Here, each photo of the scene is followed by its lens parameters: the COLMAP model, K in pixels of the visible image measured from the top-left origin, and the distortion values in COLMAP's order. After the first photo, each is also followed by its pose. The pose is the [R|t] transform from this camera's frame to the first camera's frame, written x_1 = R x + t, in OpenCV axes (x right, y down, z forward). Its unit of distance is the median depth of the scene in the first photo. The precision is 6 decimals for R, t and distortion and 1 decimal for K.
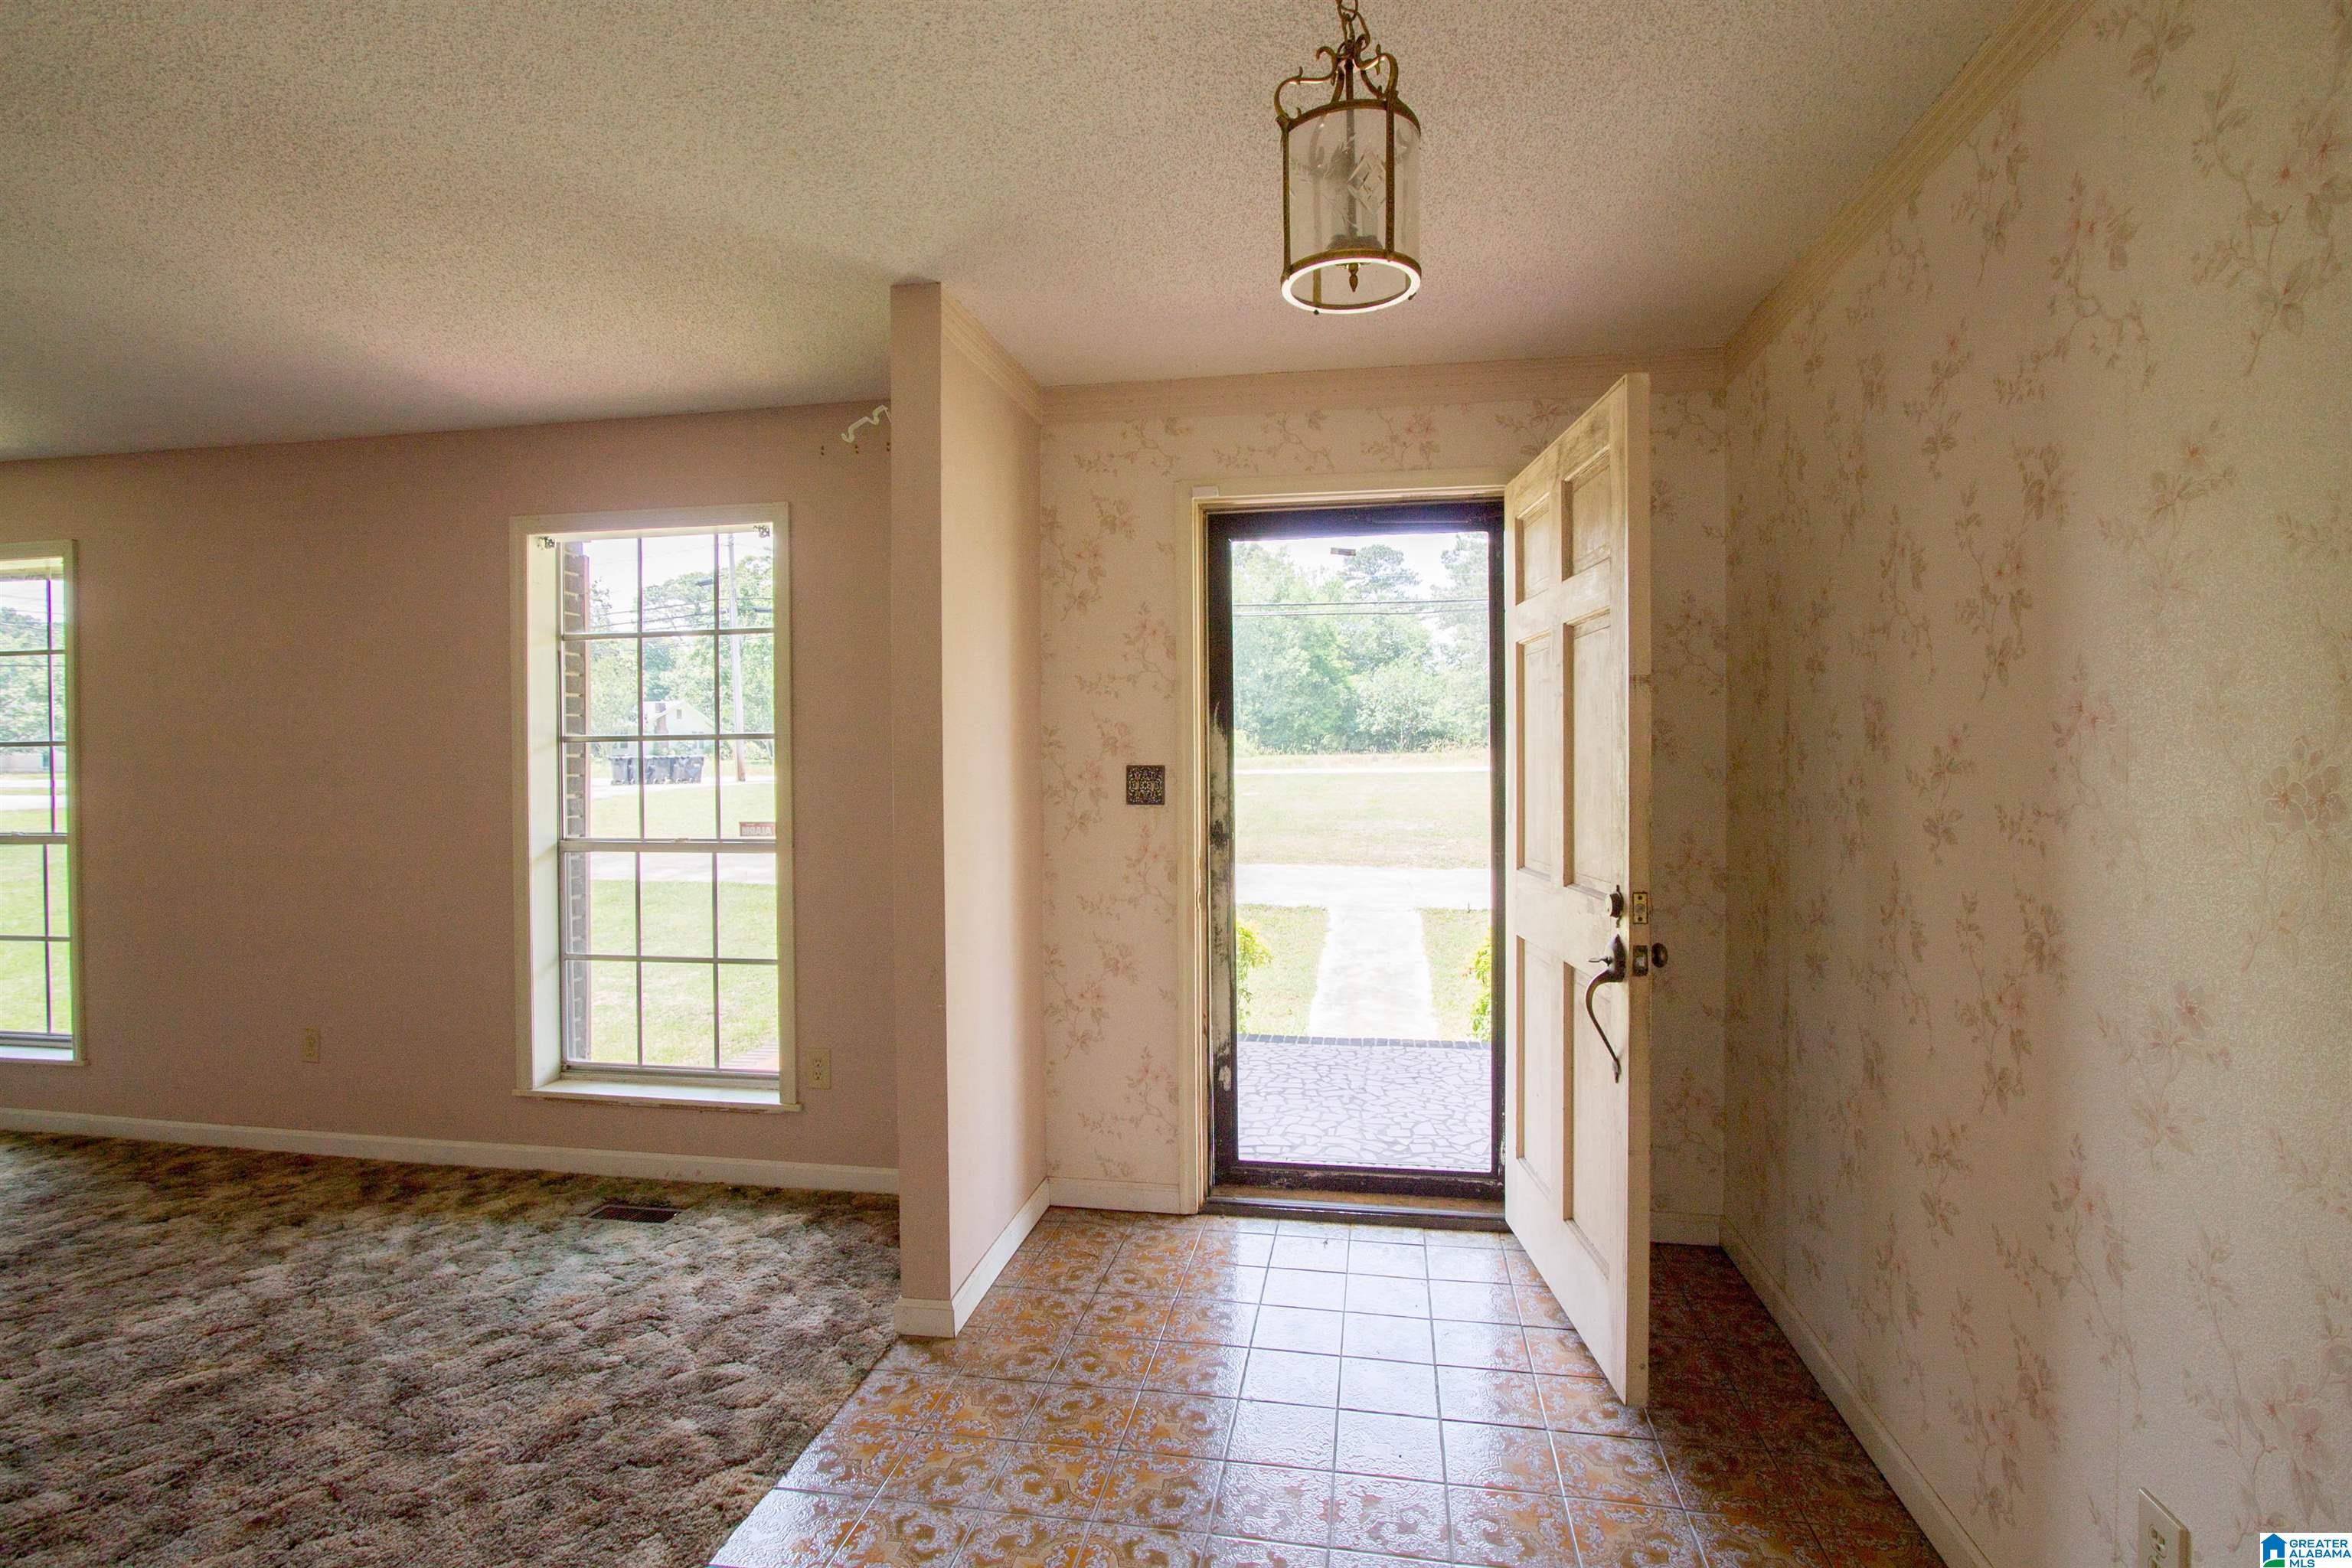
lens RADIAL K [[1121.6, 0, 1188.8], [0, 1121.6, 781.6], [0, 0, 1]] dist [-0.026097, 0.000855]
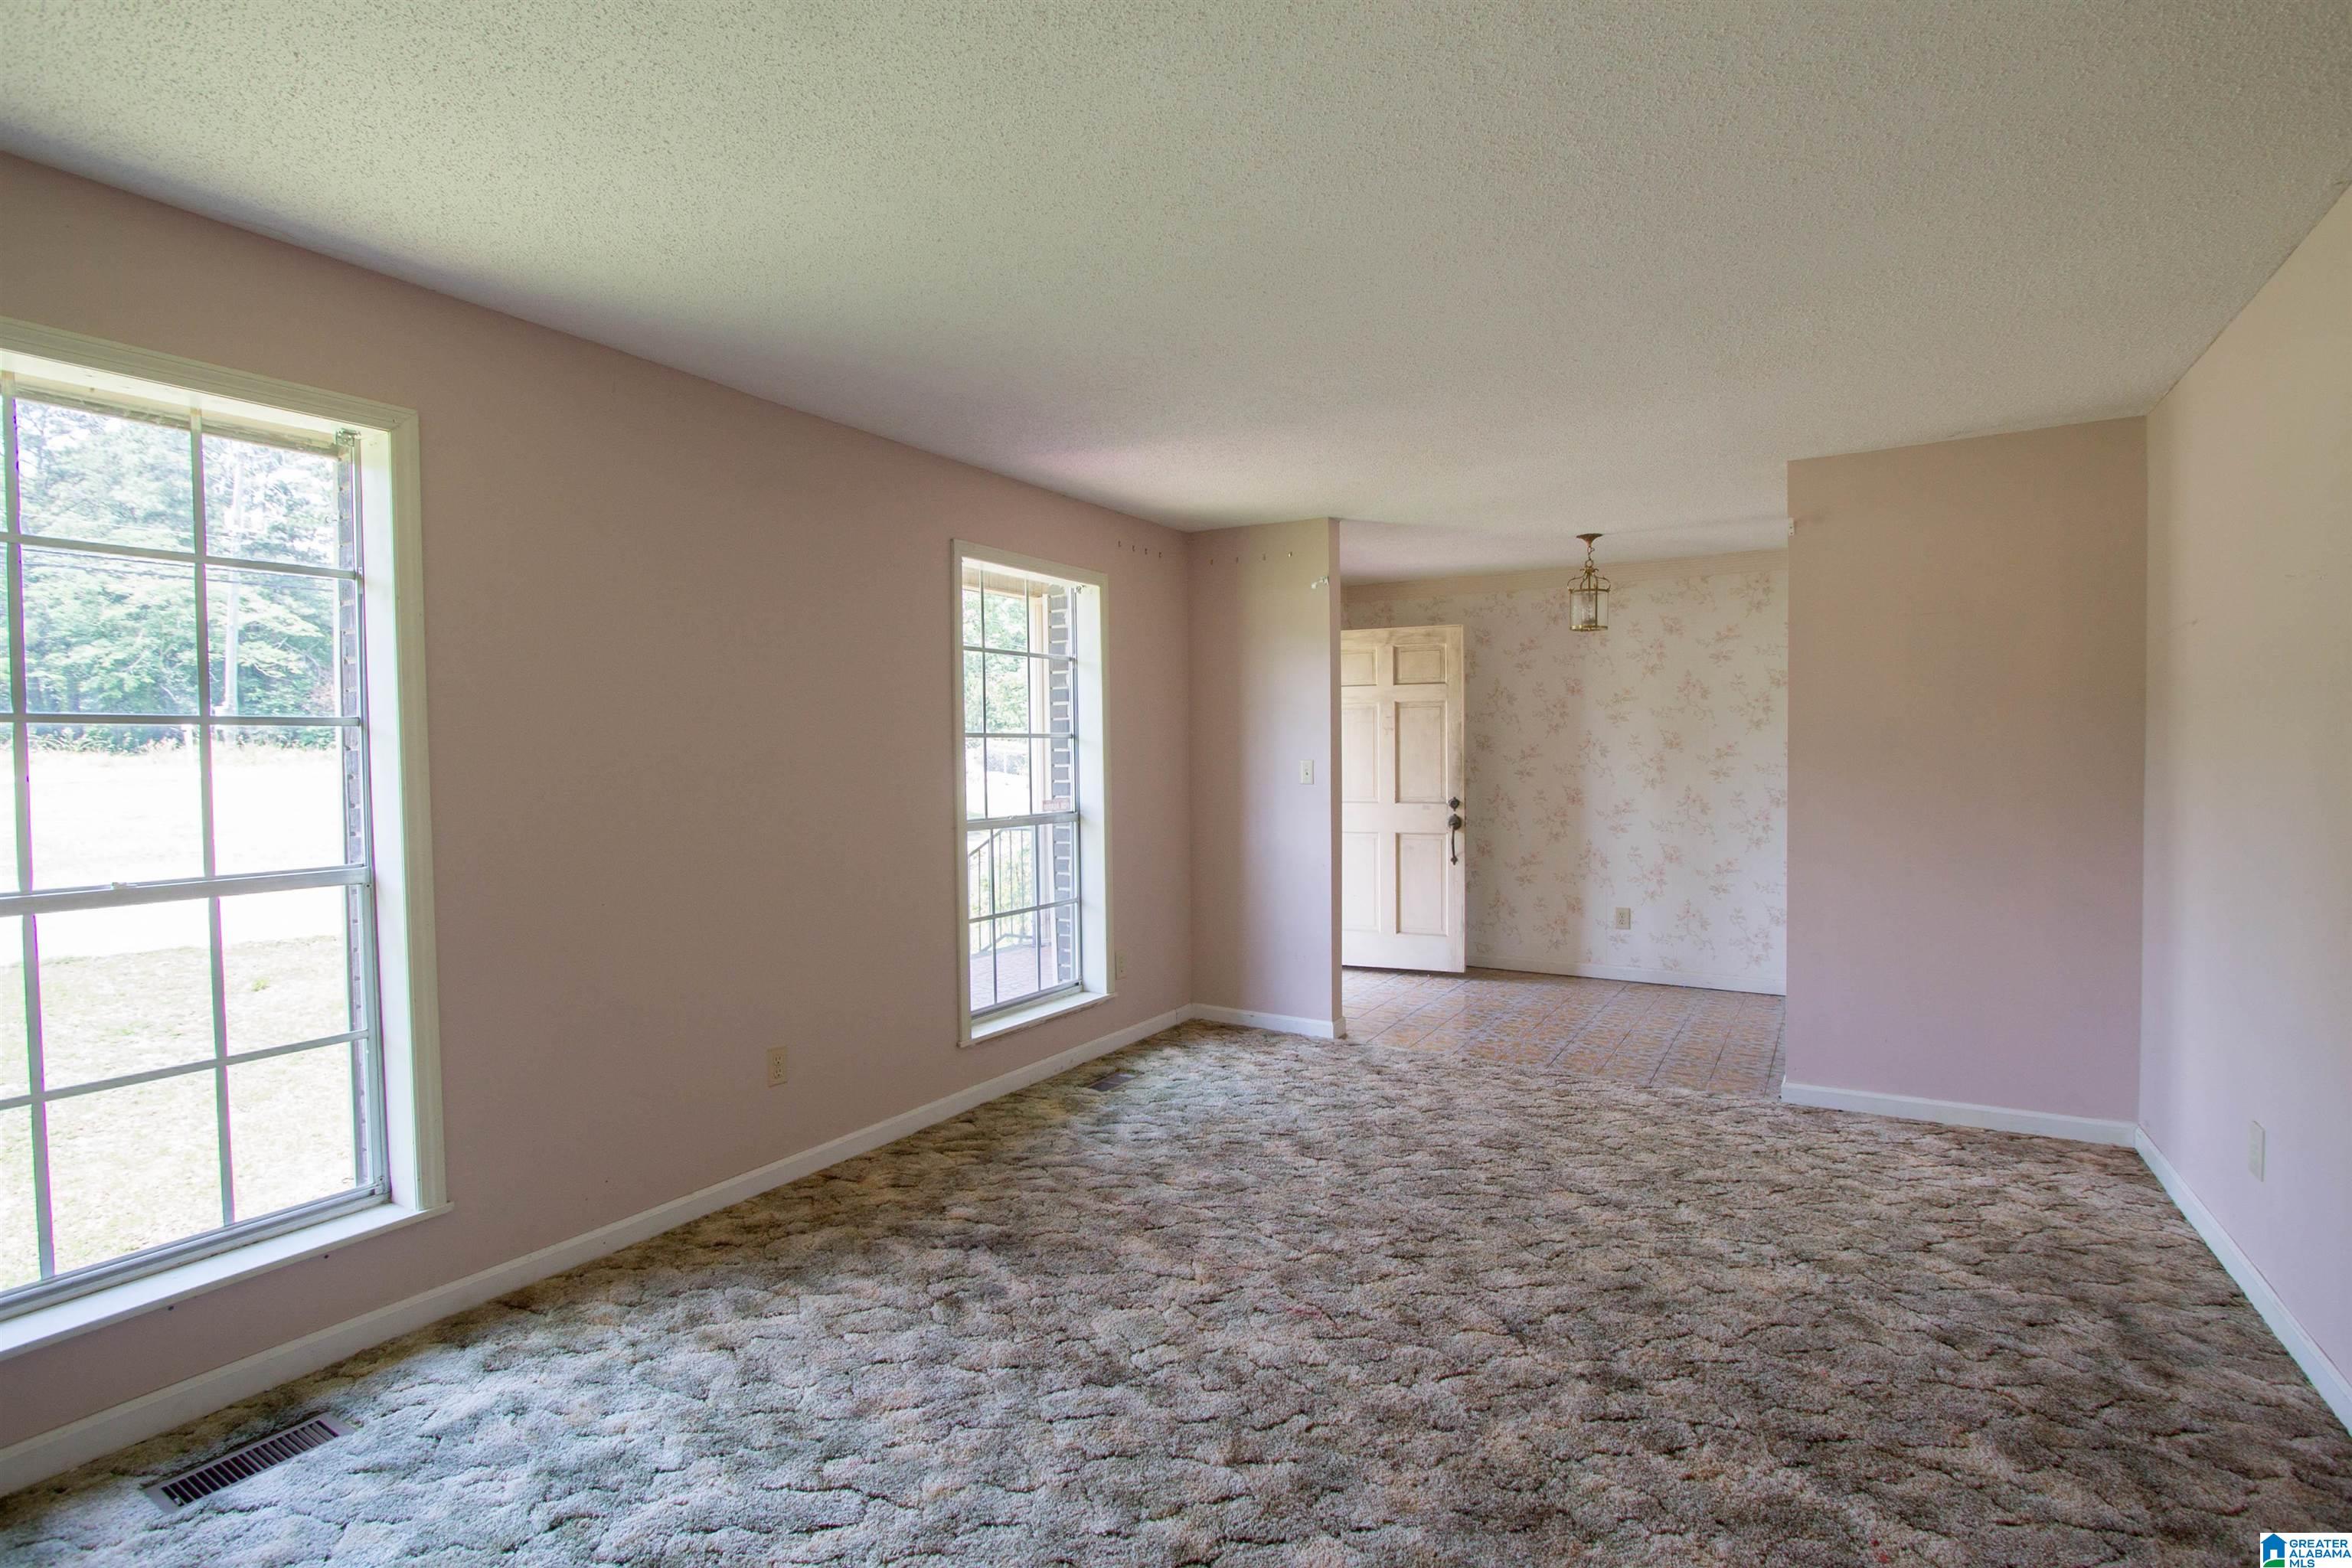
lens RADIAL K [[1121.6, 0, 1188.8], [0, 1121.6, 781.6], [0, 0, 1]] dist [-0.026097, 0.000855]
pose [[0.364286, -0.019861, 0.931075, -1.709459], [0.026352, 0.999592, 0.011012, 0.001004], [-0.930914, 0.020524, 0.364660, 0.378415]]
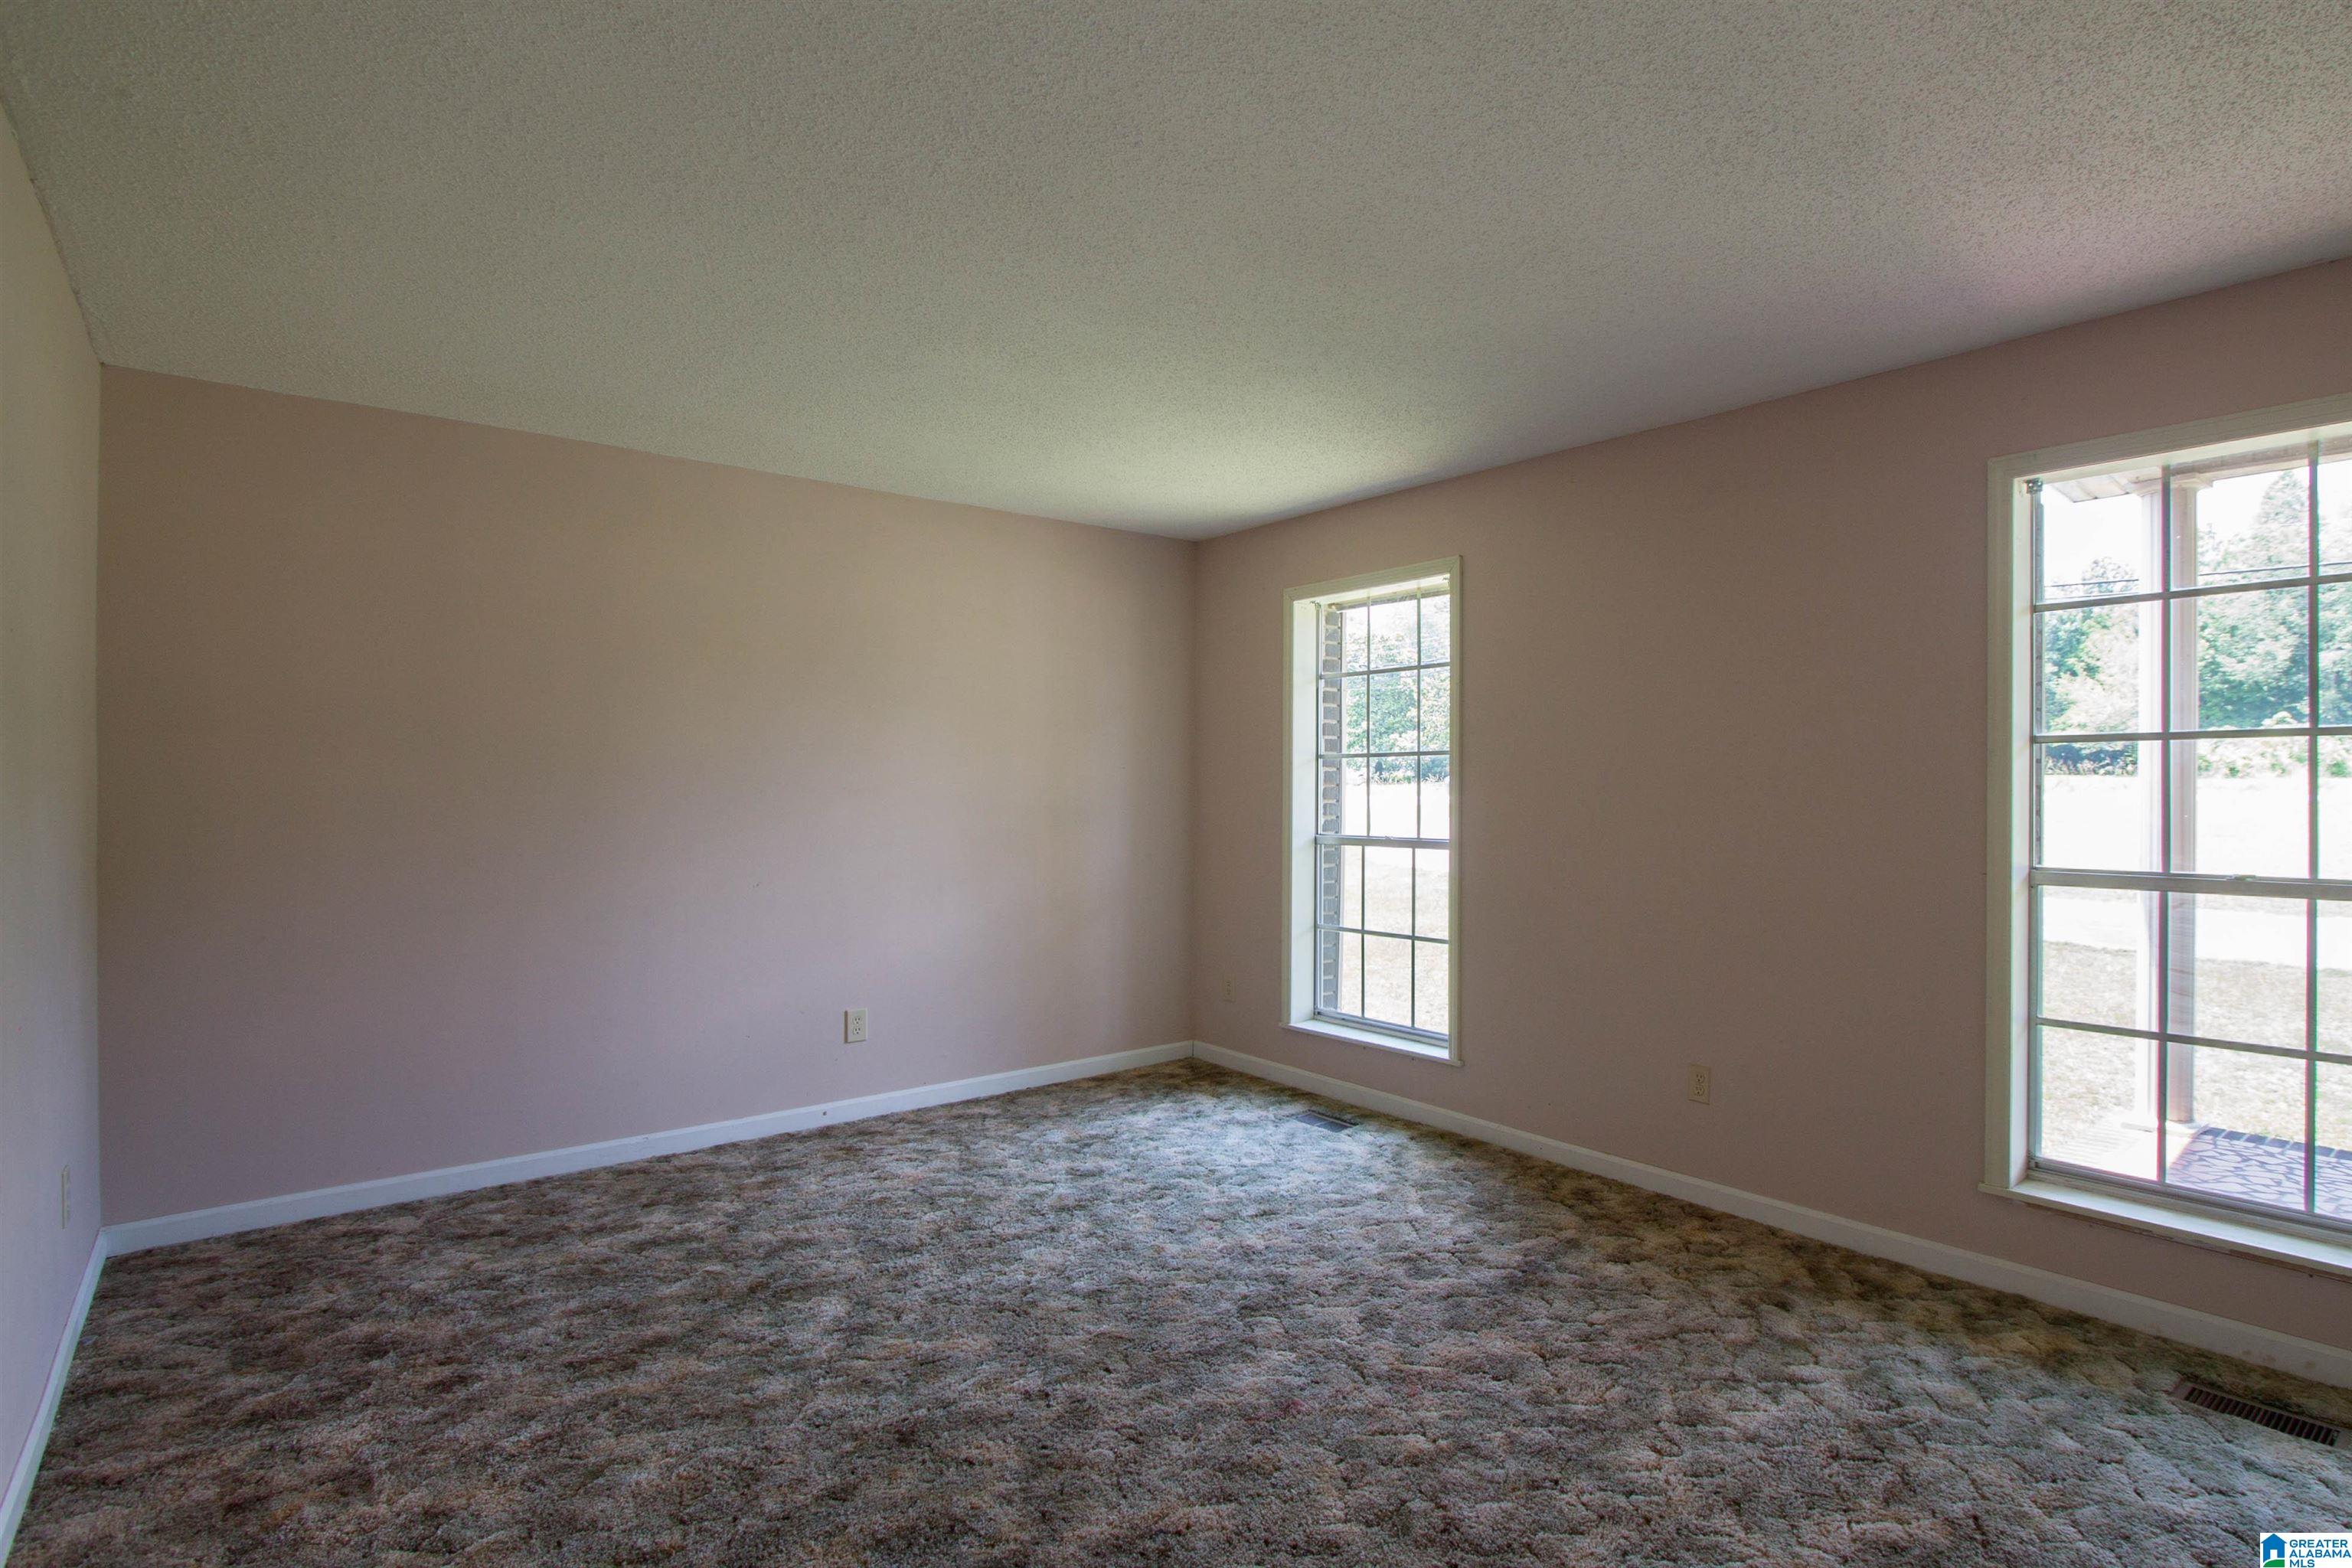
lens RADIAL K [[1121.6, 0, 1188.8], [0, 1121.6, 781.6], [0, 0, 1]] dist [-0.026097, 0.000855]
pose [[0.742380, -0.002653, -0.669974, -0.547243], [-0.011536, 0.999793, -0.016743, 0.012197], [0.669880, 0.020158, 0.742196, 0.037549]]
